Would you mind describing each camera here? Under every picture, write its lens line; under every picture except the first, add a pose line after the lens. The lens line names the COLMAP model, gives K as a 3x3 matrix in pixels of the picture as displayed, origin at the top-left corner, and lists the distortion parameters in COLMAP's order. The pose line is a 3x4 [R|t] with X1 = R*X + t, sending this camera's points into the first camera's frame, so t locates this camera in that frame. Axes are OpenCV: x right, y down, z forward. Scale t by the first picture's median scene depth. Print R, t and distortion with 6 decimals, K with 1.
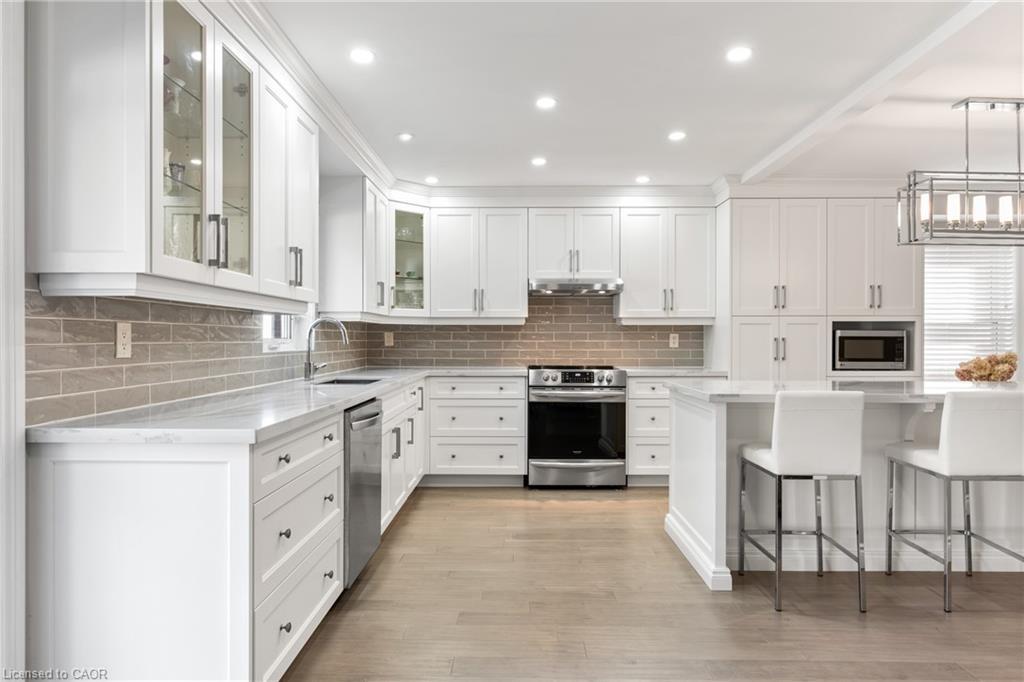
lens RADIAL K [[630.0, 0, 508.4], [0, 630.0, 340.4], [0, 0, 1]] dist [-0.004720, 0.002195]
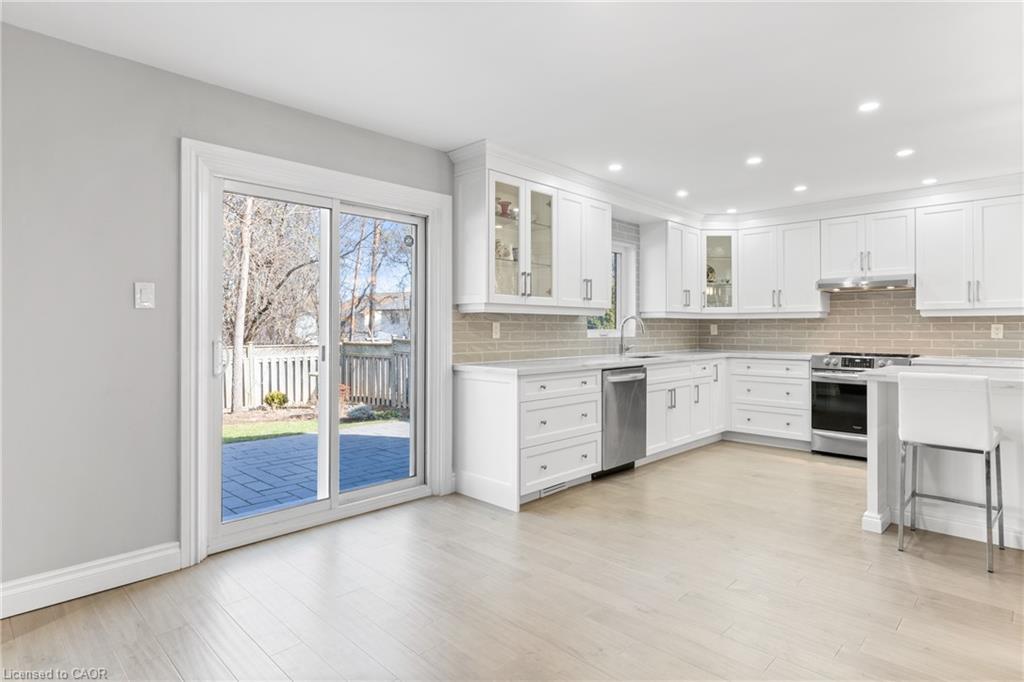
lens RADIAL K [[542.0, 0, 509.1], [0, 542.0, 324.9], [0, 0, 1]] dist [-0.005916, 0.002894]
pose [[0.724809, -0.005730, -0.688926, 0.331148], [-0.001208, 0.999953, -0.009588, -0.000596], [0.688949, 0.007781, 0.724768, -0.162117]]
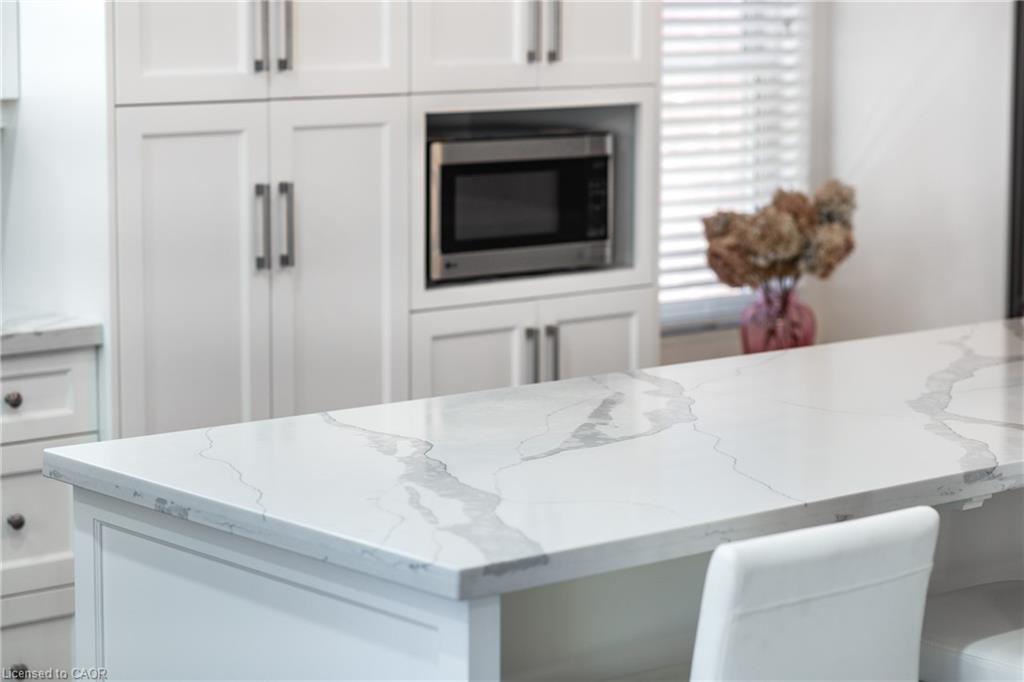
lens RADIAL K [[2452.8, 0, 511.1], [0, 2452.8, 341.4], [0, 0, 1]] dist [0.107532, 0.000000]
pose [[0.747819, -0.097223, 0.656746, -0.177741], [0.000364, 0.989279, 0.146036, -0.088511], [-0.663903, -0.108969, 0.739837, 0.161357]]
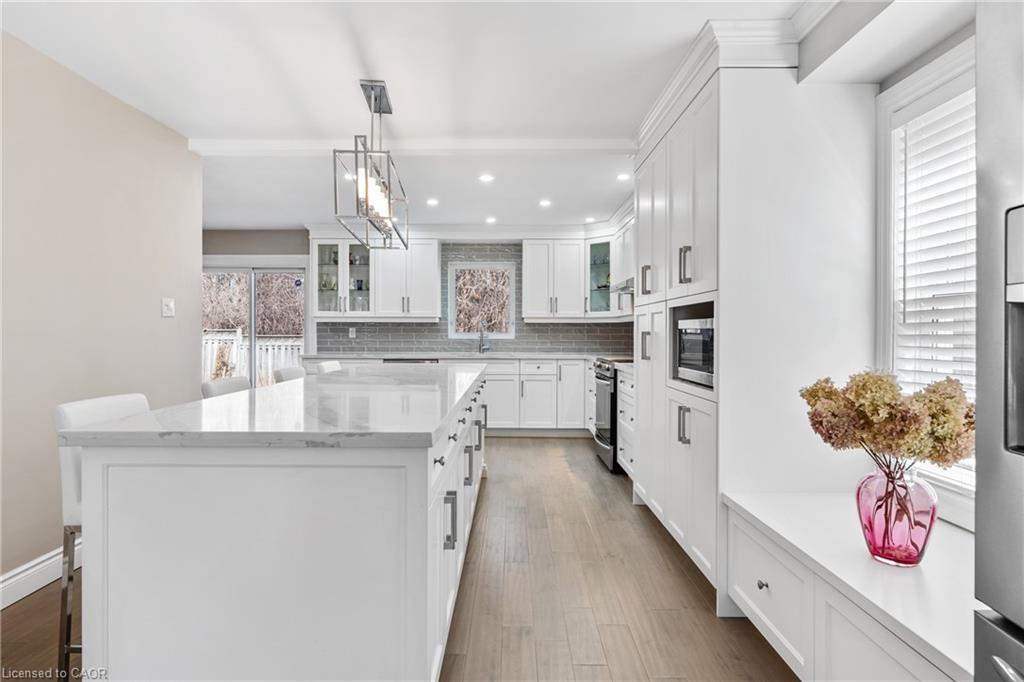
lens RADIAL K [[542.0, 0, 513.9], [0, 542.0, 338.2], [0, 0, 1]] dist [-0.005916, 0.002894]
pose [[0.019584, 0.009419, -0.999764, 1.096418], [-0.004855, 0.999945, 0.009325, -0.001188], [0.999796, 0.004672, 0.019628, 0.817732]]
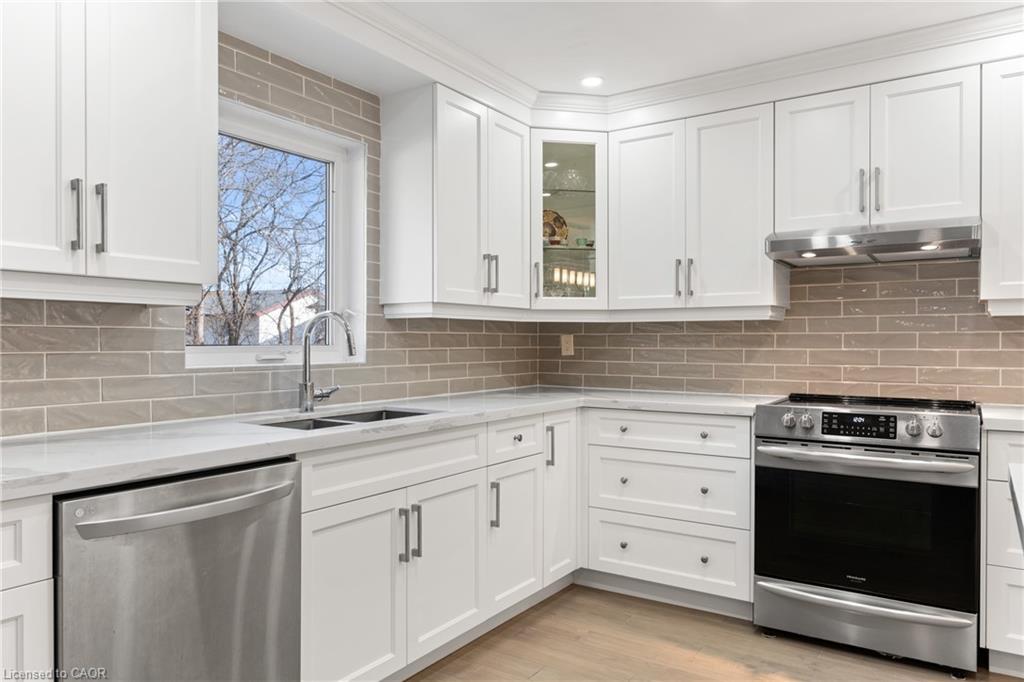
lens RADIAL K [[692.2, 0, 507.5], [0, 692.2, 344.8], [0, 0, 1]] dist [0.002324, 0.004870]
pose [[0.838814, 0.001910, -0.544415, 0.174052], [-0.001345, 0.999998, 0.001436, -0.003757], [0.544417, -0.000472, 0.838815, 0.404293]]
